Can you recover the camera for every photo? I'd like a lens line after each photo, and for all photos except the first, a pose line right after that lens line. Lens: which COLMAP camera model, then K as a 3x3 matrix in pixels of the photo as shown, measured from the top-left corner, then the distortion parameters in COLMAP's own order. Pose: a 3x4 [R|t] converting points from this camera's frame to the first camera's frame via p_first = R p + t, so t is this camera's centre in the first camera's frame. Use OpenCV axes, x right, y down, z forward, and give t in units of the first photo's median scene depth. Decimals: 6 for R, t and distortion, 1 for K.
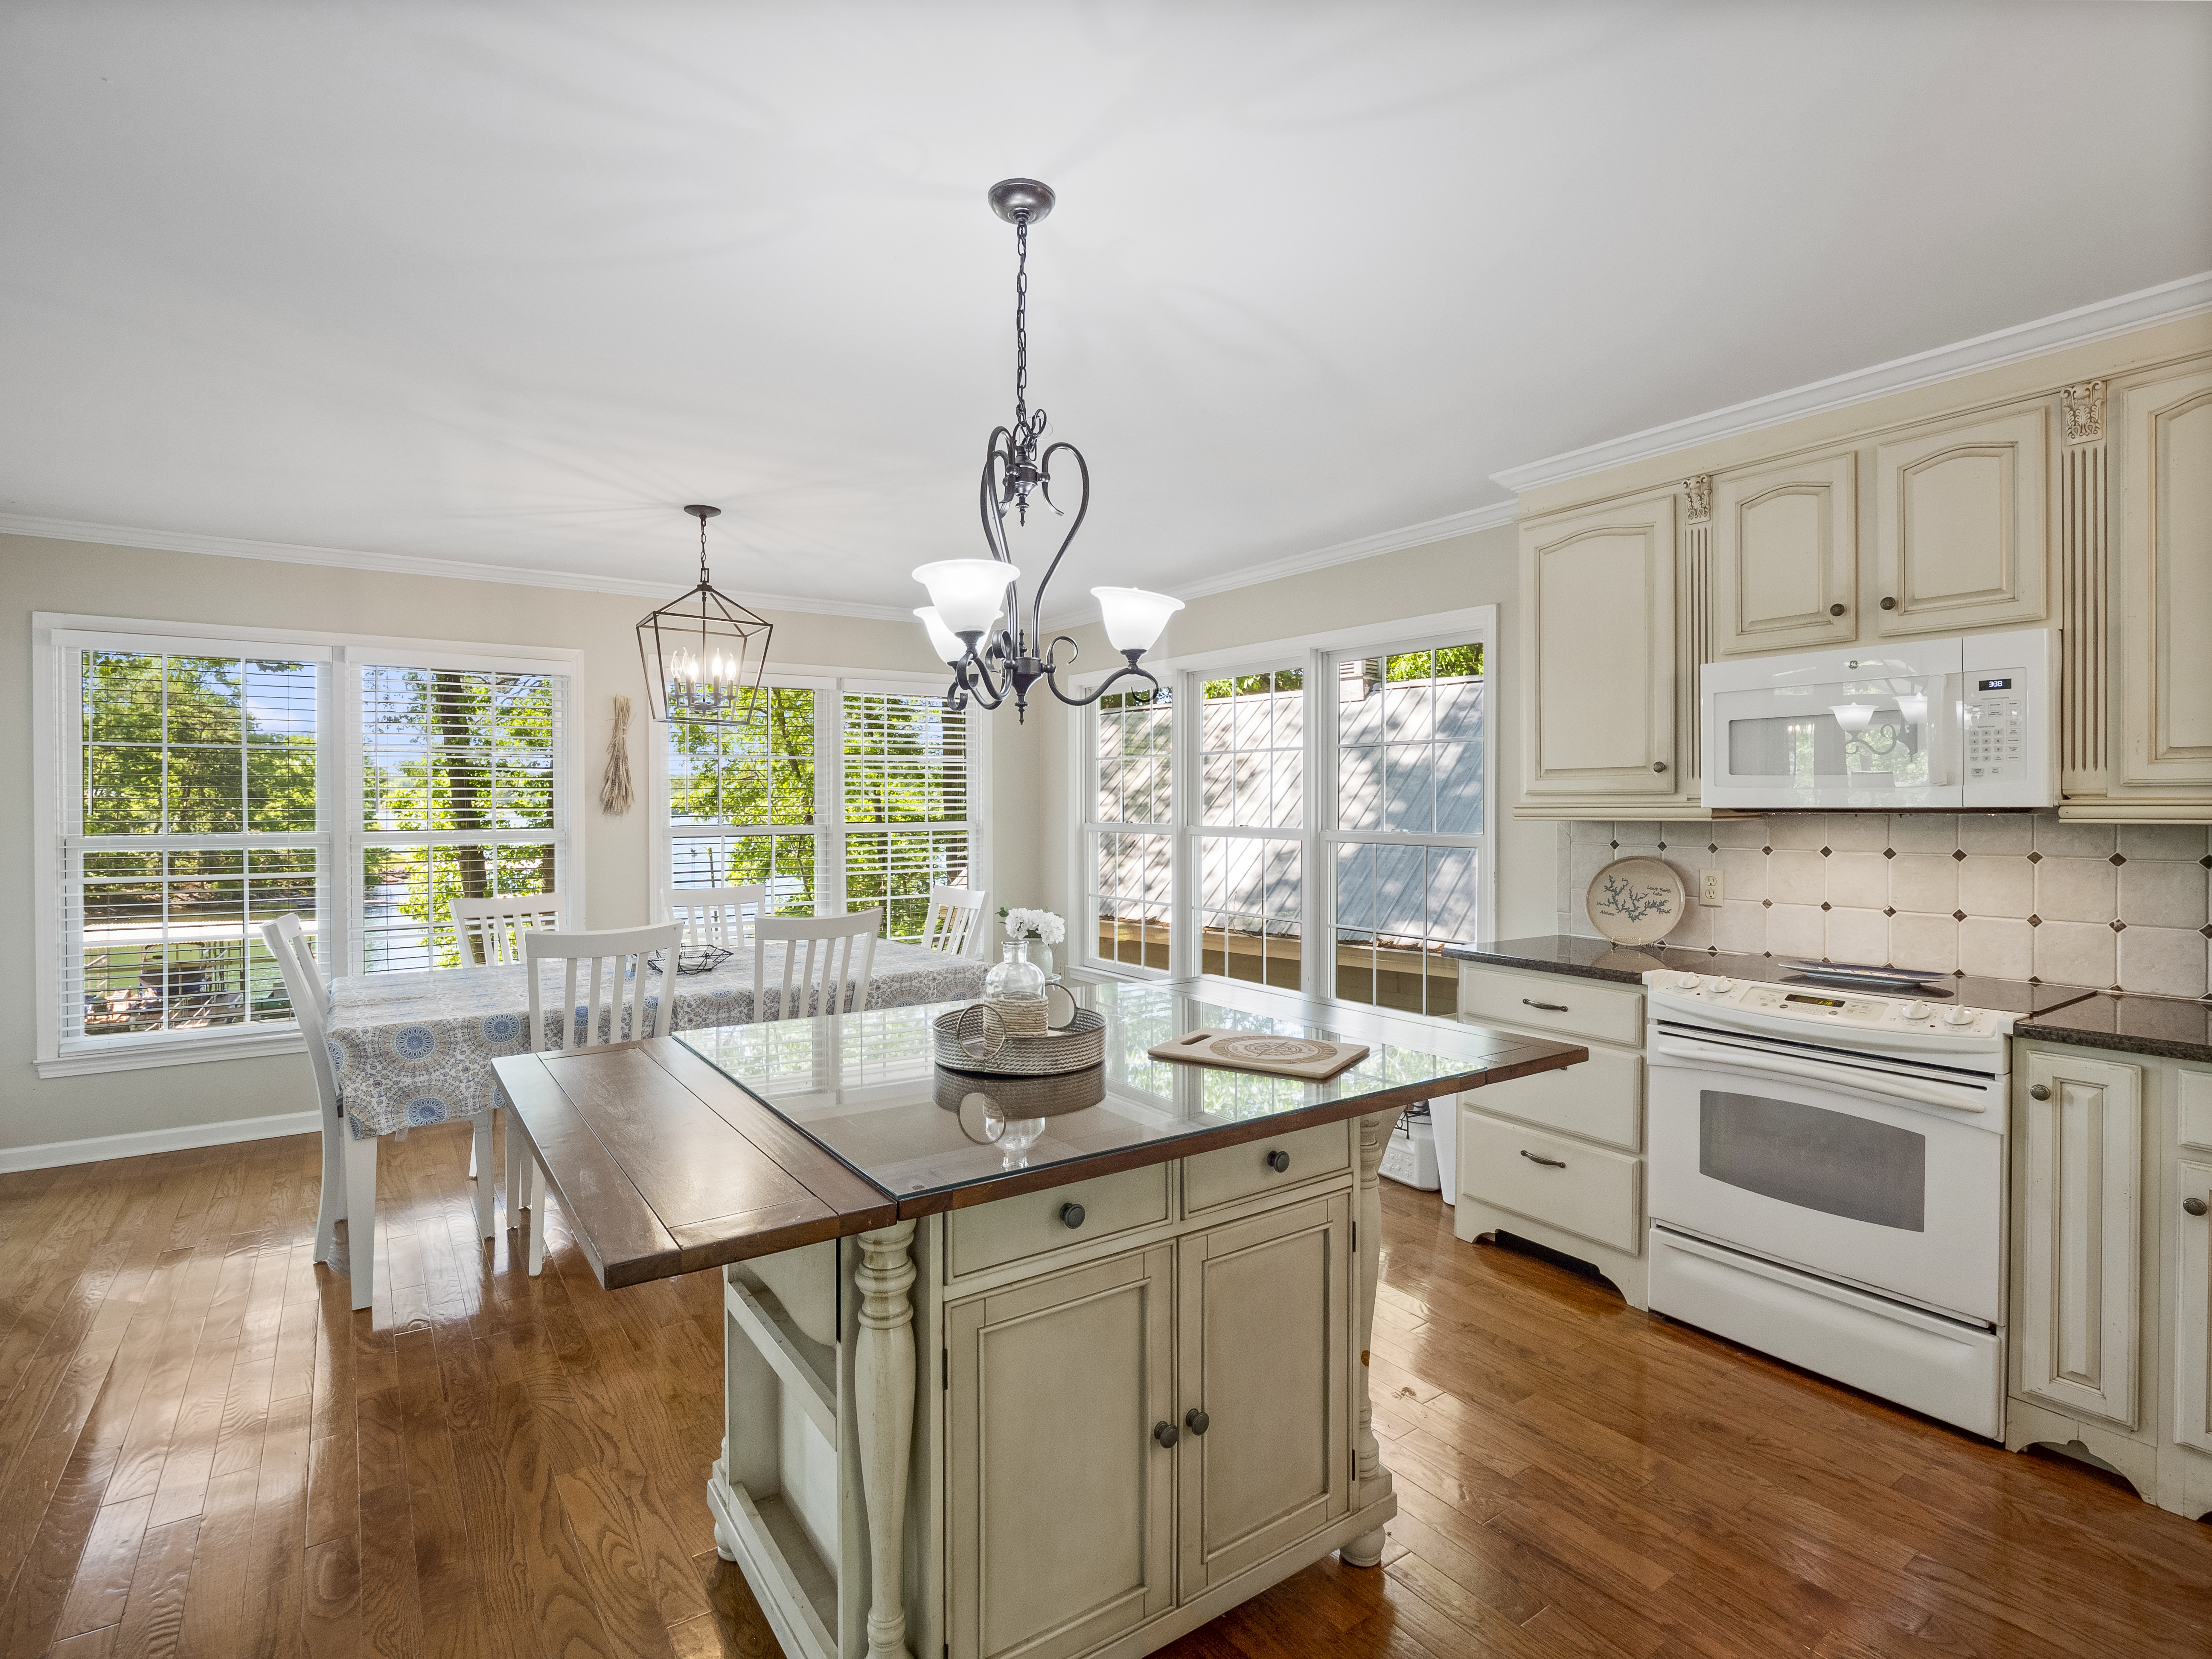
lens RADIAL K [[1088.5, 0, 1109.5], [0, 1088.5, 820.7], [0, 0, 1]] dist [-0.001301, -0.010725]
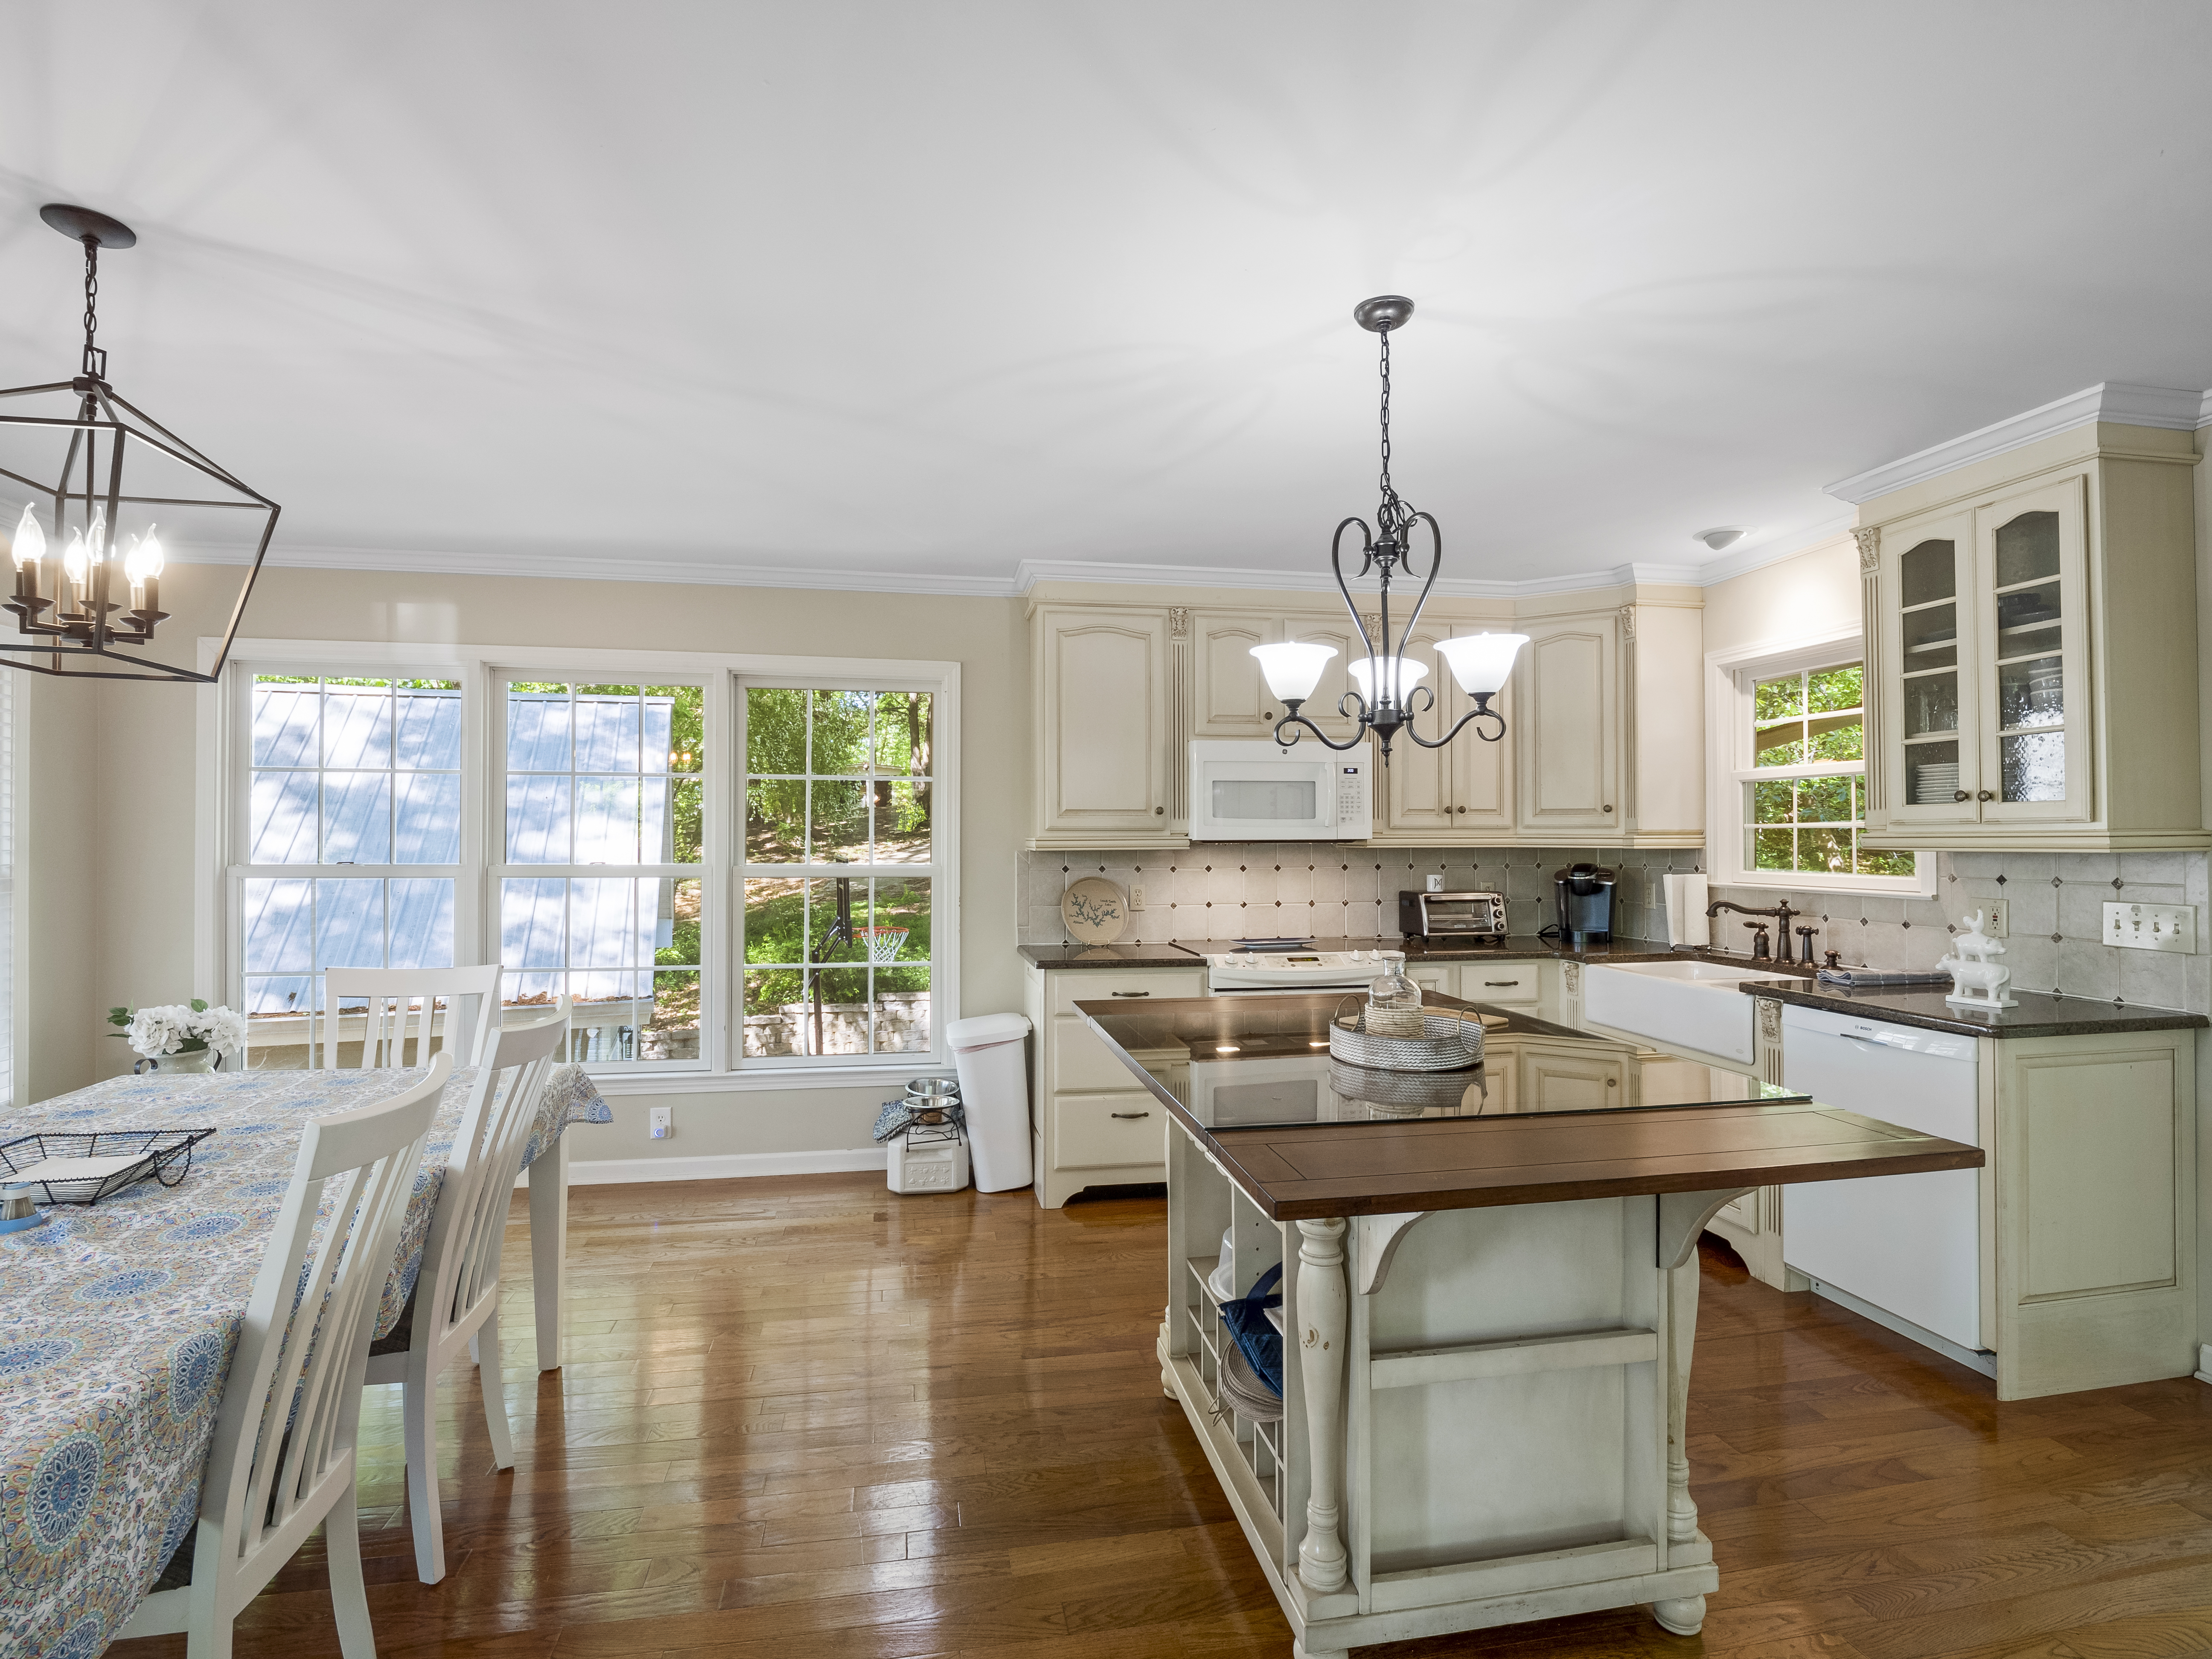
lens RADIAL K [[1082.1, 0, 1106.0], [0, 1082.1, 829.5], [0, 0, 1]] dist [-0.004388, -0.001343]
pose [[0.409895, 0.008053, 0.912097, -0.738275], [0.012930, 0.999809, -0.014638, -0.005724], [-0.912041, 0.017794, 0.409712, 0.477049]]
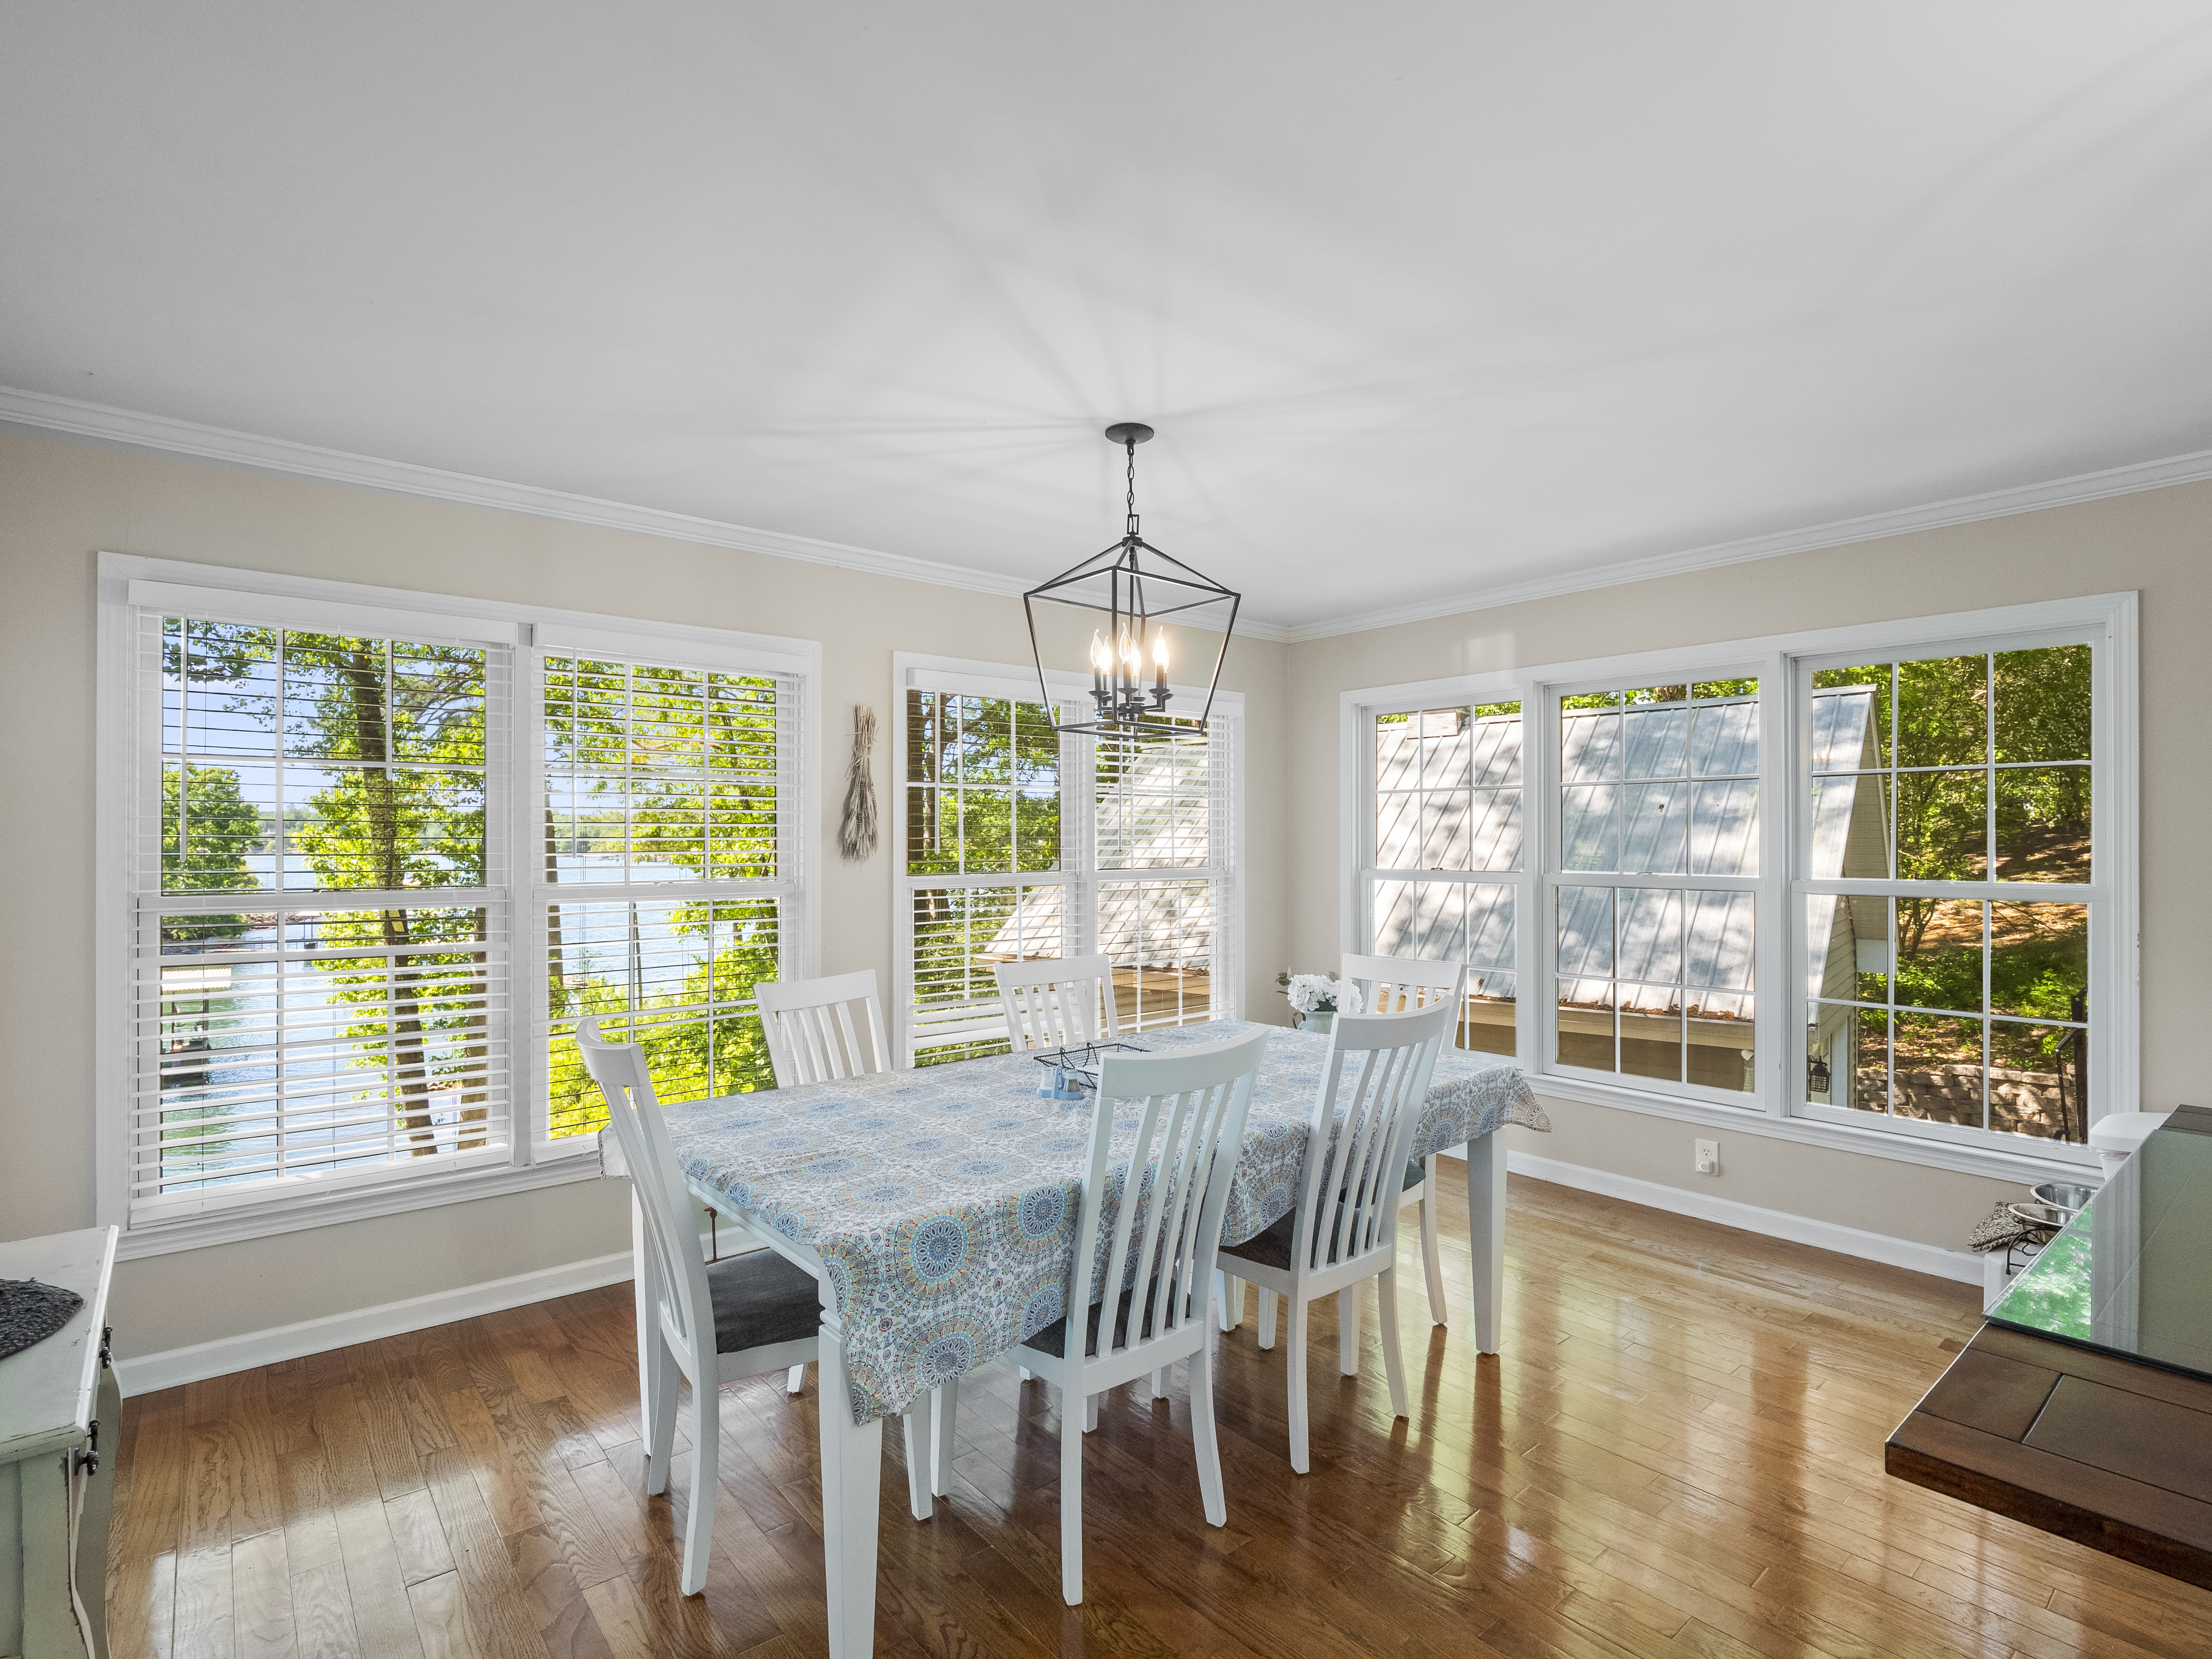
lens RADIAL K [[1097.0, 0, 1104.8], [0, 1097.0, 852.0], [0, 0, 1]] dist [-0.004615, -0.016162]
pose [[0.996126, 0.000084, 0.087937, -0.538691], [0.000808, 0.999949, -0.010111, -0.005378], [-0.087933, 0.010143, 0.996075, 0.352447]]
